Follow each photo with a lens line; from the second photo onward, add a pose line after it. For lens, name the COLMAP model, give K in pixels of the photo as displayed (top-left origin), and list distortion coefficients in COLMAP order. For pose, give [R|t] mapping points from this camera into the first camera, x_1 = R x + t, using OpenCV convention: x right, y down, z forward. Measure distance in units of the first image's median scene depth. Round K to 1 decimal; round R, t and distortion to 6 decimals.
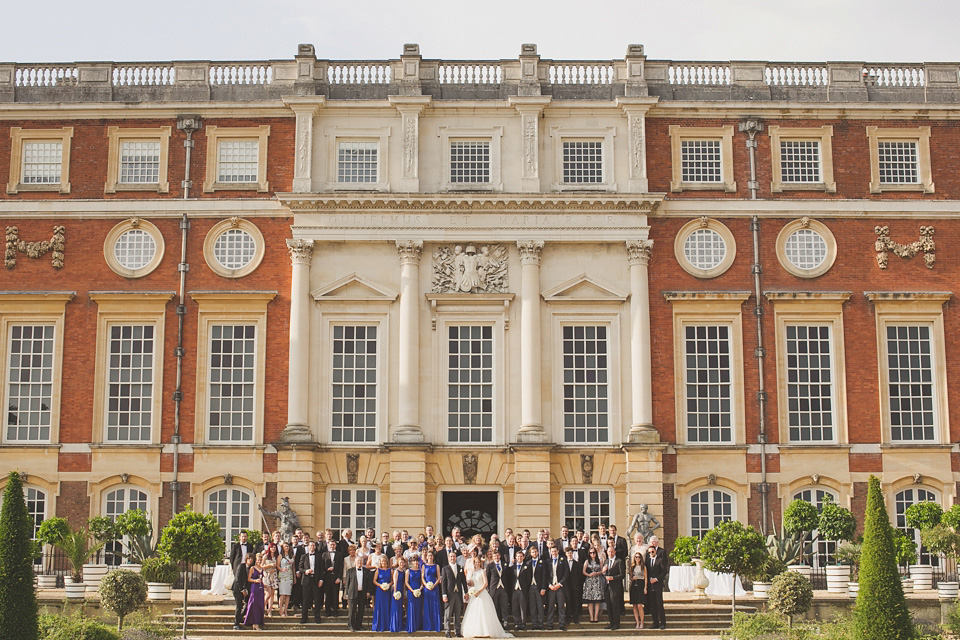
lens RADIAL K [[1393.4, 0, 480.0], [0, 1393.4, 320.0], [0, 0, 1]] dist [-0.196460, 0.409434]
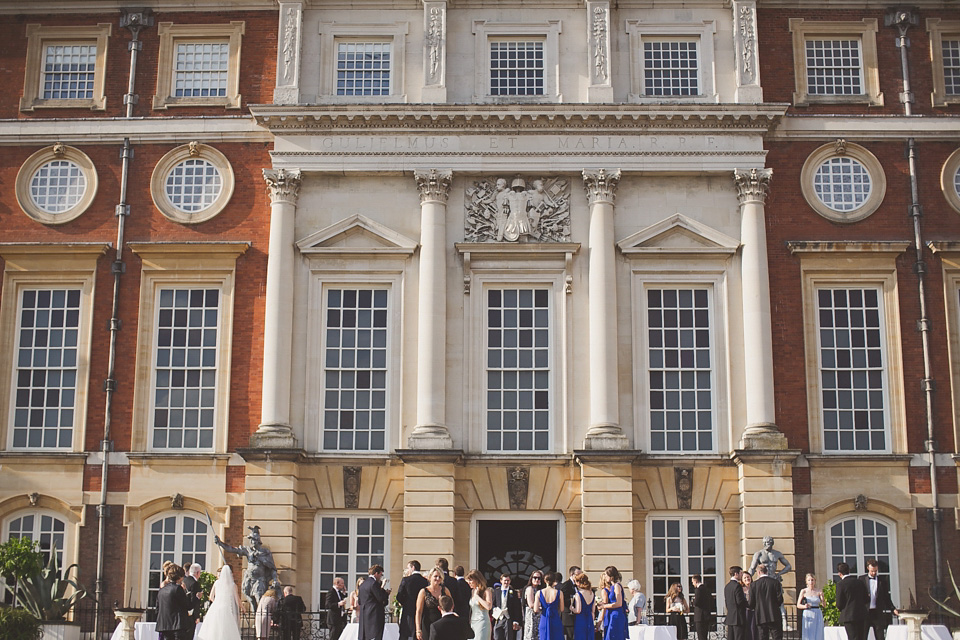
lens RADIAL K [[1393.4, 0, 480.0], [0, 1393.4, 320.0], [0, 0, 1]] dist [-0.196460, 0.409434]
pose [[0.999584, -0.000863, -0.028839, -0.005853], [-0.000420, 0.999011, -0.044458, 0.052102], [0.028849, 0.044452, 0.998595, 0.285705]]
